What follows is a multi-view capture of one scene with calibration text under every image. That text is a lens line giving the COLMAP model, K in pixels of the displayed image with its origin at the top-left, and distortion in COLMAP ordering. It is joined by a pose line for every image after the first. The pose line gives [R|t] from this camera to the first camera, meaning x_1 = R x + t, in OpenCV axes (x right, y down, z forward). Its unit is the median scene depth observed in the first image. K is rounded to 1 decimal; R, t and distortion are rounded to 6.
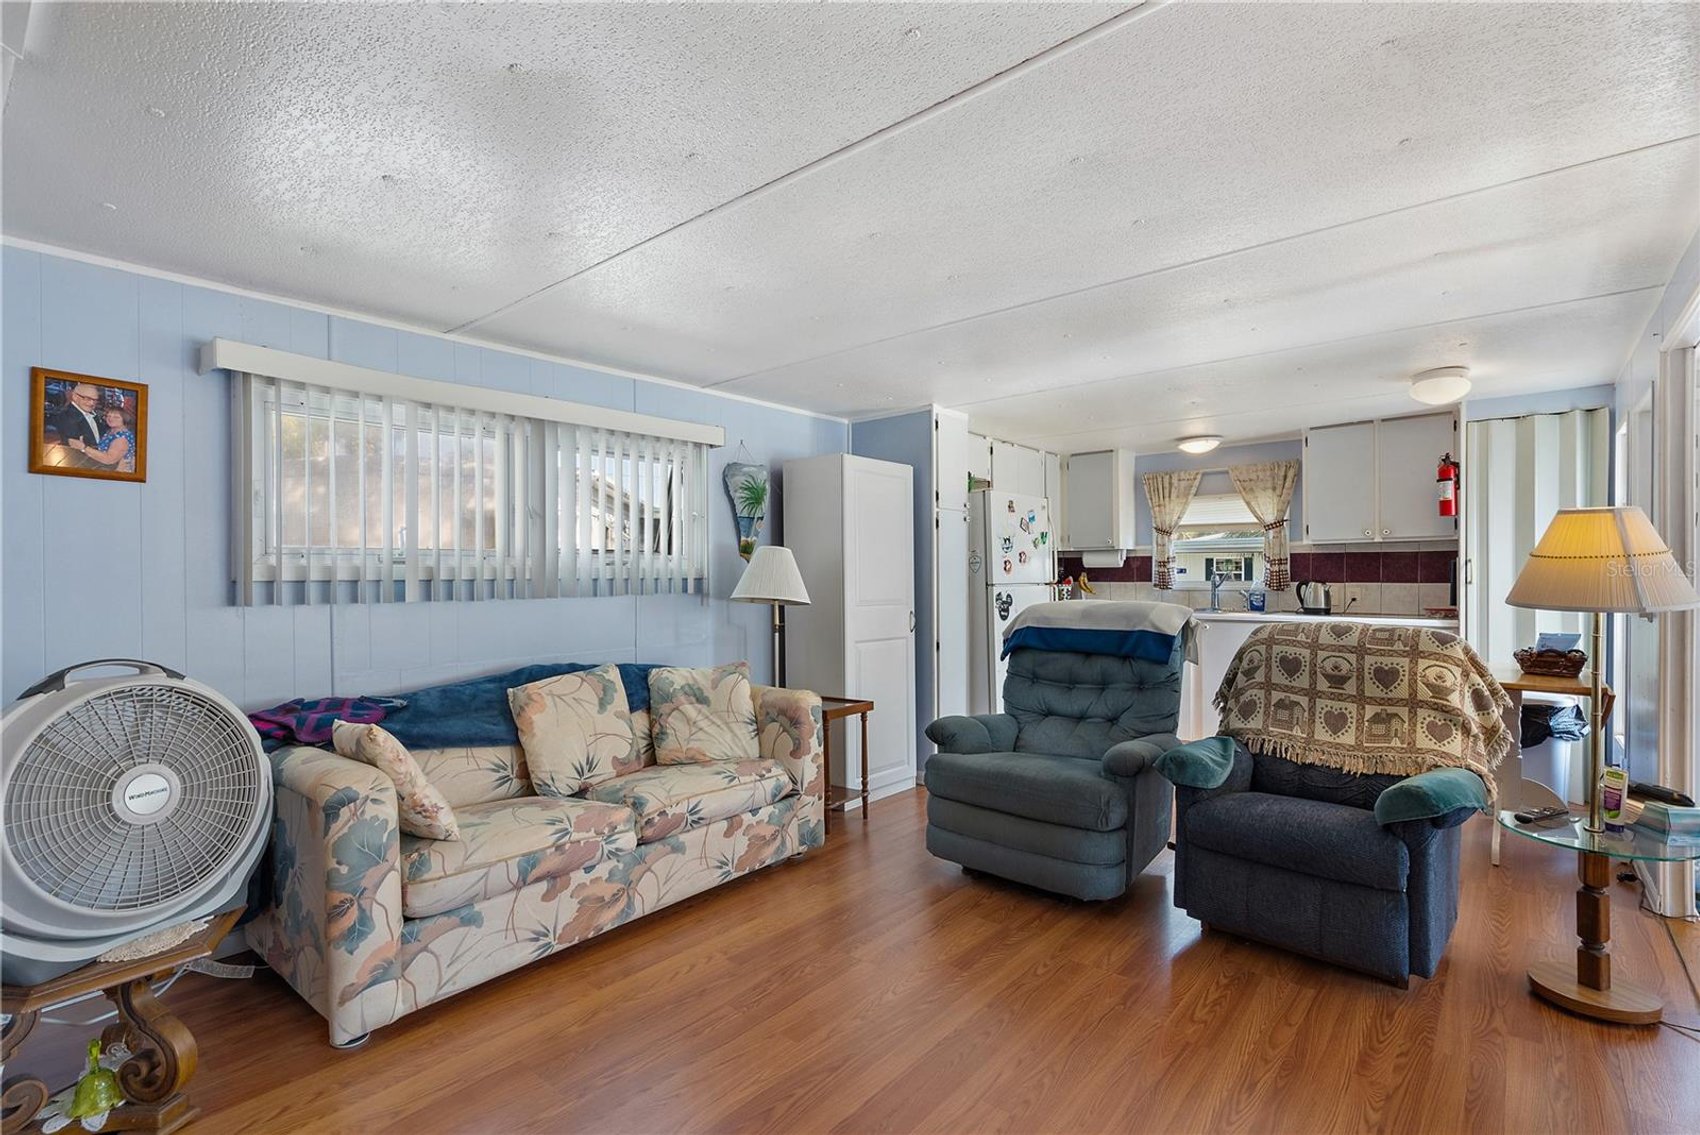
lens RADIAL K [[789.9, 0, 851.3], [0, 789.9, 579.5], [0, 0, 1]] dist [-0.001211, 0.000794]
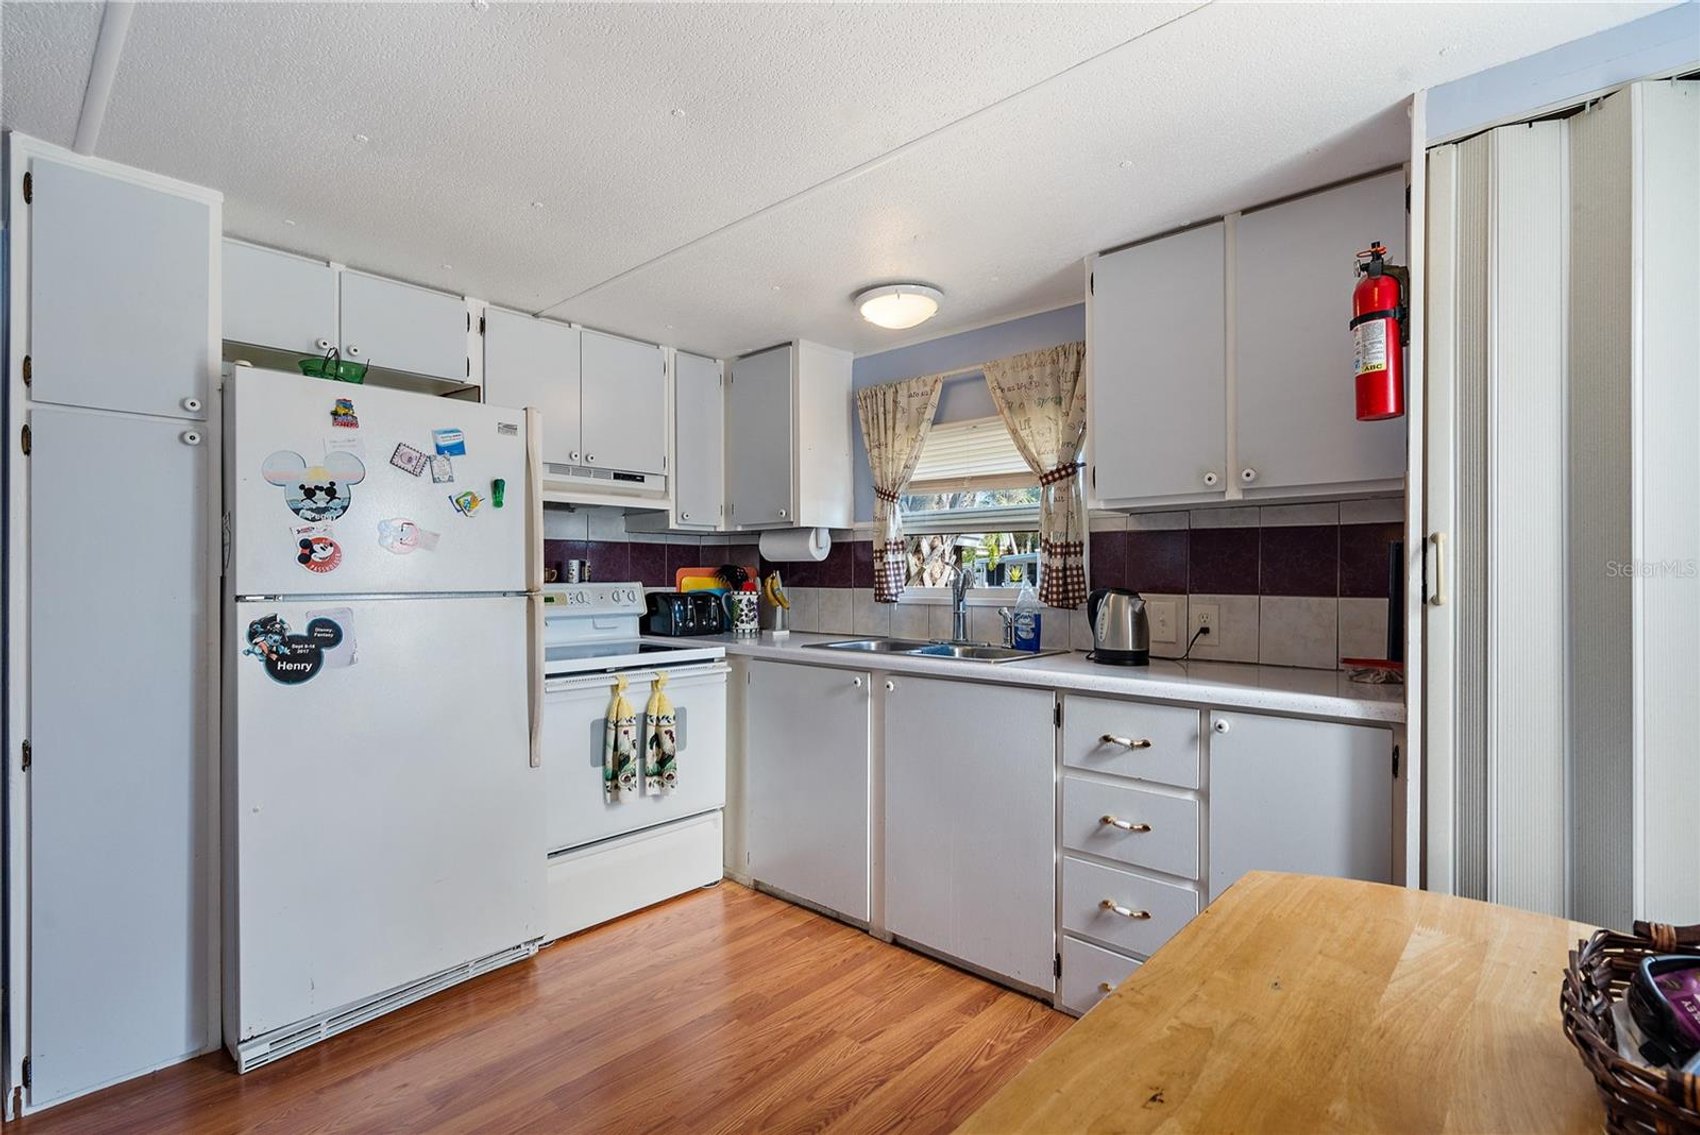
lens RADIAL K [[789.9, 0, 849.0], [0, 789.9, 574.0], [0, 0, 1]] dist [-0.001211, 0.000794]
pose [[0.999141, 0.004210, -0.041234, 0.449901], [-0.004465, 0.999971, -0.006103, -0.003944], [0.041207, 0.006282, 0.999131, 0.533703]]
